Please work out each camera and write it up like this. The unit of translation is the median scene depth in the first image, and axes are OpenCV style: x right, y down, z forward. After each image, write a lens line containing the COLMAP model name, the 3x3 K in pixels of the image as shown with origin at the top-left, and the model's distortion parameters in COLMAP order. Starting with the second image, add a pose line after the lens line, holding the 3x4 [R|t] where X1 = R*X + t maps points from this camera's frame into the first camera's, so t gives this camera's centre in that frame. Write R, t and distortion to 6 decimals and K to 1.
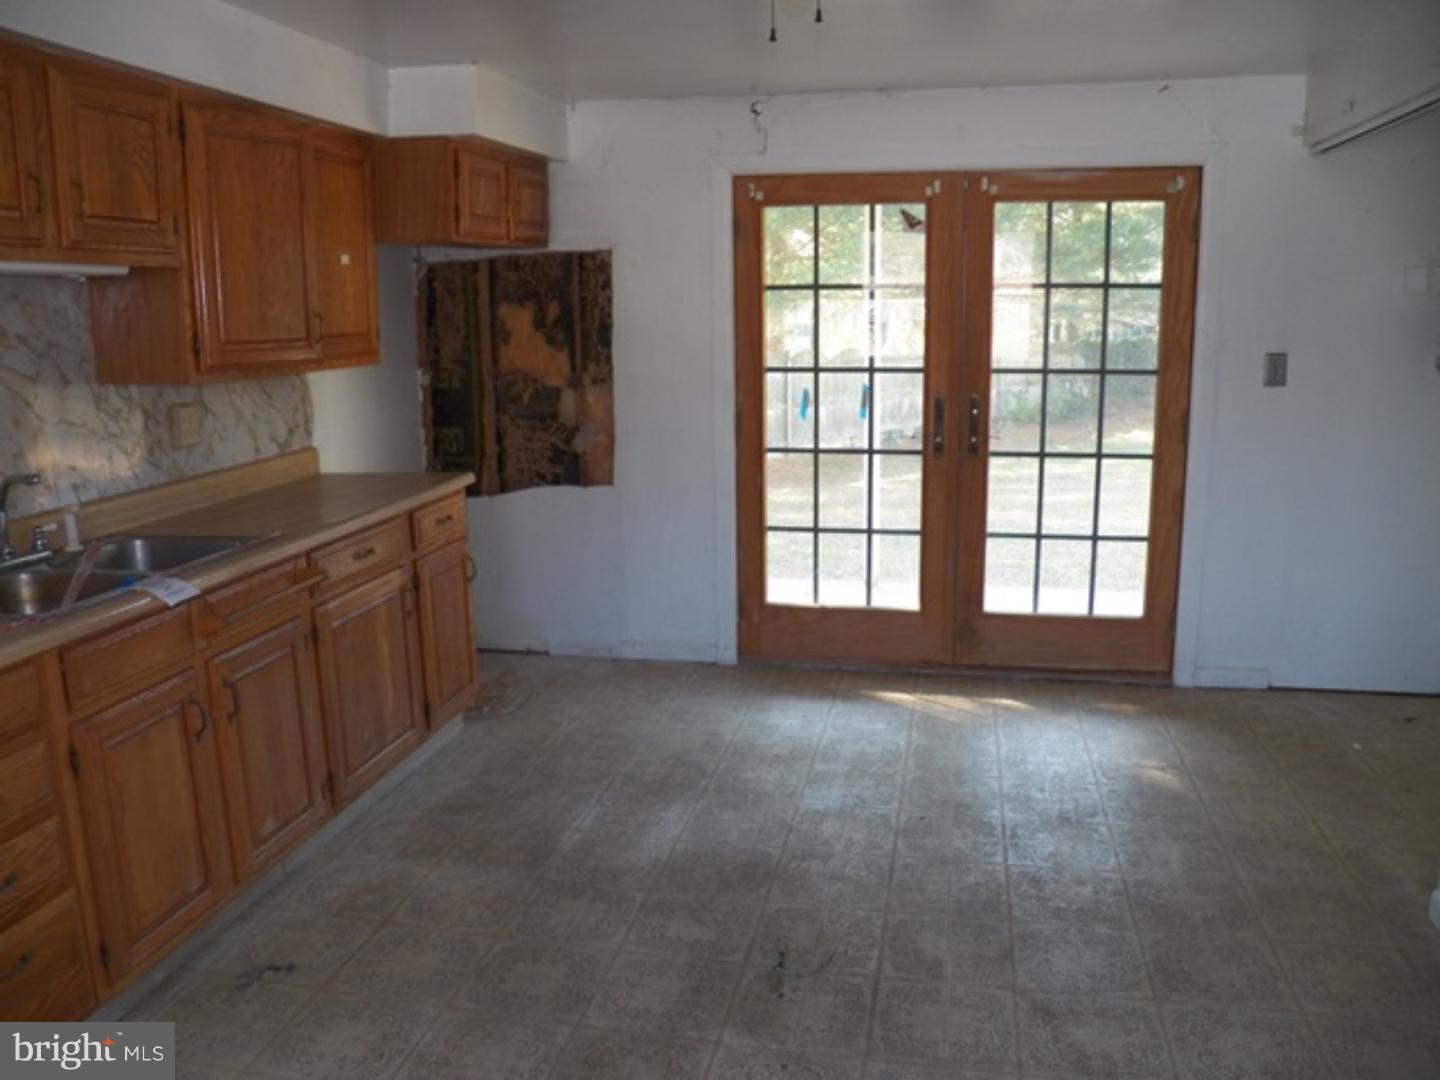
lens RADIAL K [[1165.0, 0, 710.3], [0, 1165.0, 542.6], [0, 0, 1]] dist [-0.107151, 0.038993]
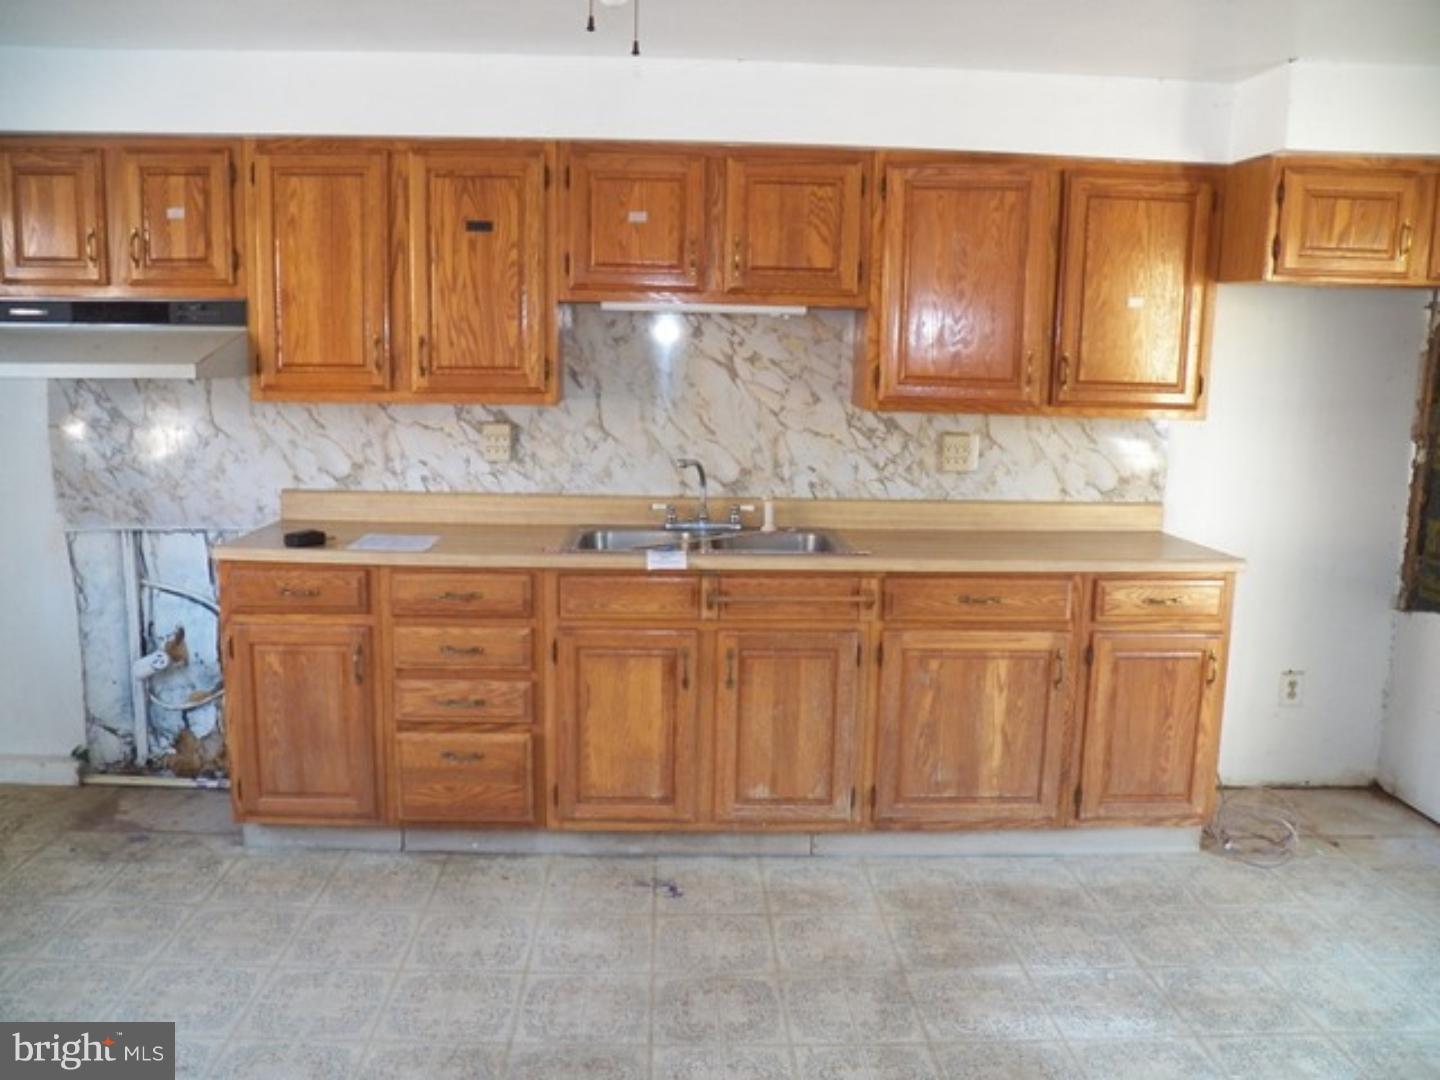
lens RADIAL K [[1165.0, 0, 709.4], [0, 1165.0, 545.6], [0, 0, 1]] dist [-0.107151, 0.038993]
pose [[0.252187, 0.178911, -0.950996, 0.628612], [-0.216512, 0.968277, 0.124747, -0.118970], [0.943146, 0.174442, 0.282923, 0.546167]]
